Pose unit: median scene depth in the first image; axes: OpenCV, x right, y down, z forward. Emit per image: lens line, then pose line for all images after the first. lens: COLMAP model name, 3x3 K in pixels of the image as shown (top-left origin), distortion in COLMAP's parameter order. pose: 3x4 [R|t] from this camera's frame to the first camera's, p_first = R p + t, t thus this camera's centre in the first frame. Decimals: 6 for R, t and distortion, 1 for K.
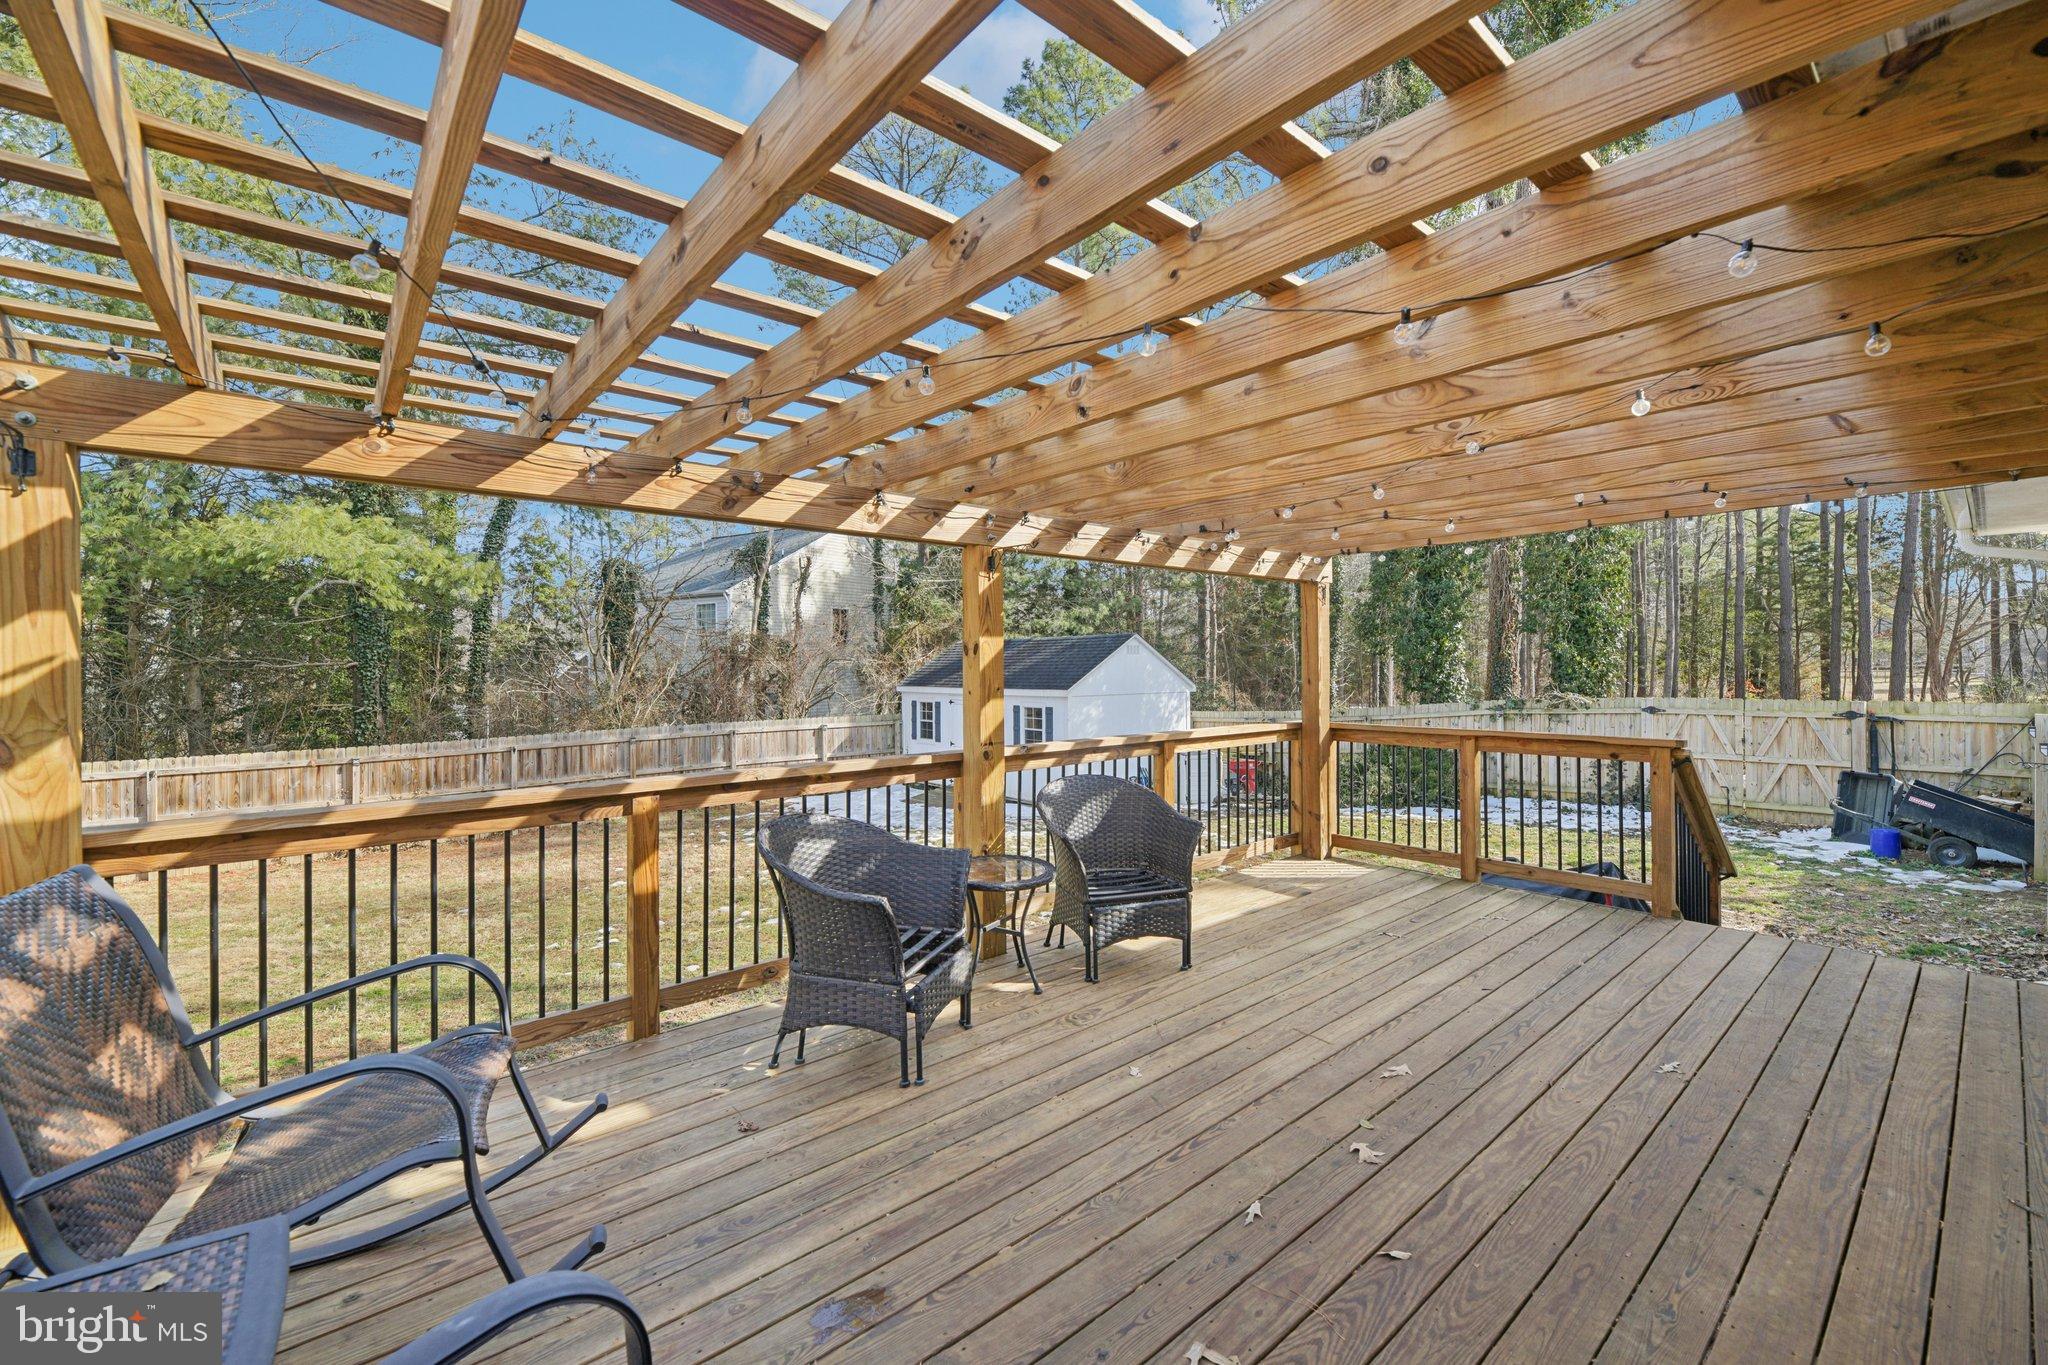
lens RADIAL K [[829.0, 0, 1022.8], [0, 829.0, 682.7], [0, 0, 1]] dist [0.001420, -0.000068]
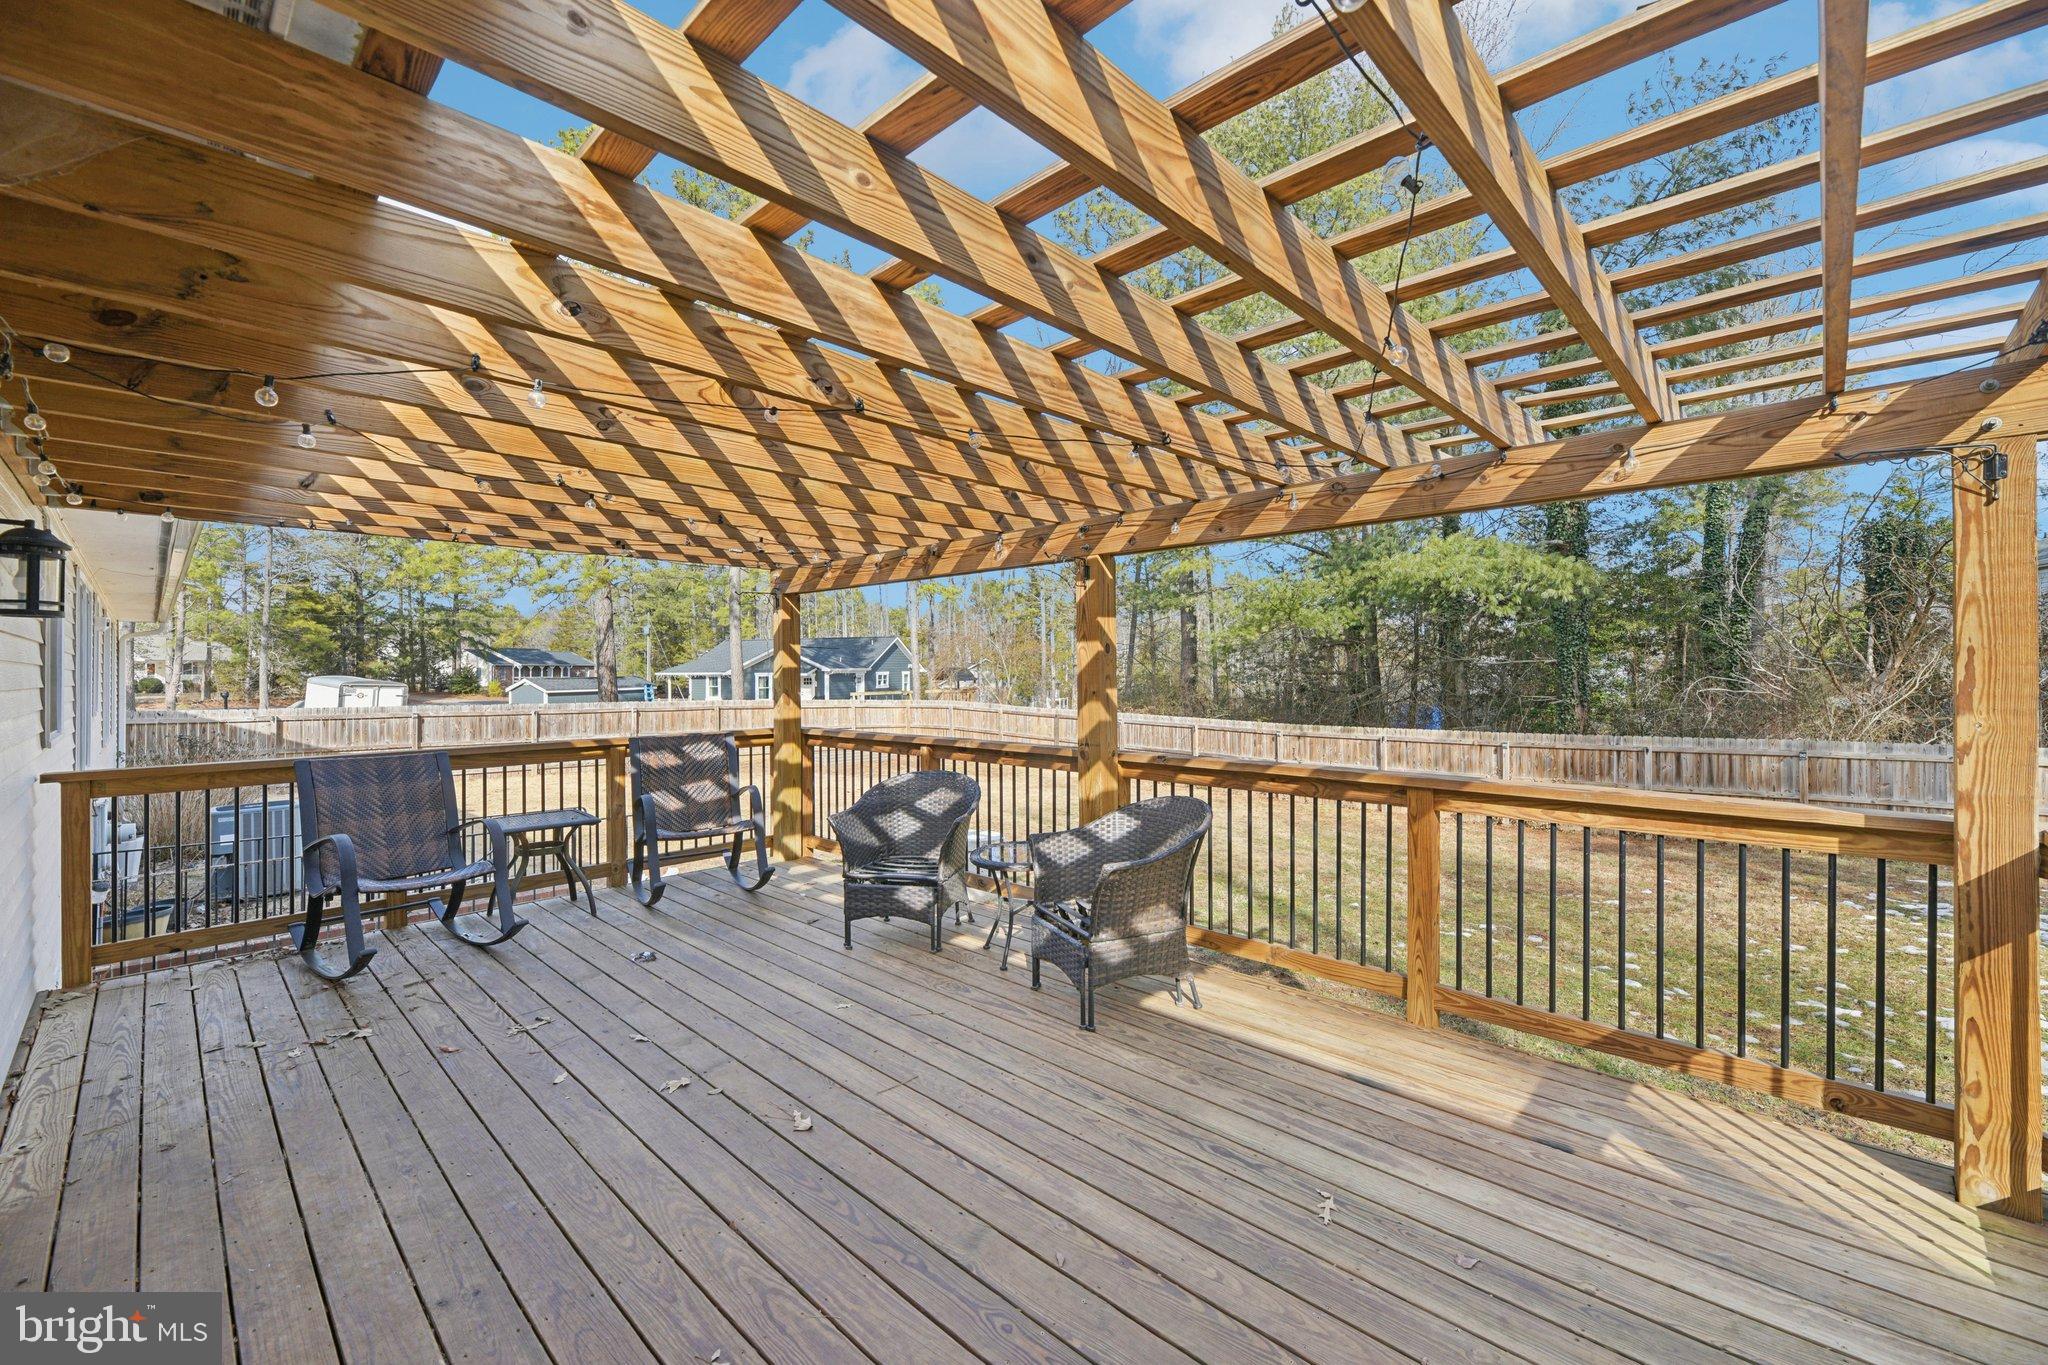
lens RADIAL K [[841.4, 0, 1092.0], [0, 841.4, 669.8], [0, 0, 1]] dist [-0.001920, -0.000358]
pose [[0.140834, 0.006832, -0.990010, 0.298111], [-0.015970, 0.999862, 0.004628, -0.007944], [0.989904, 0.015158, 0.140923, 0.249367]]
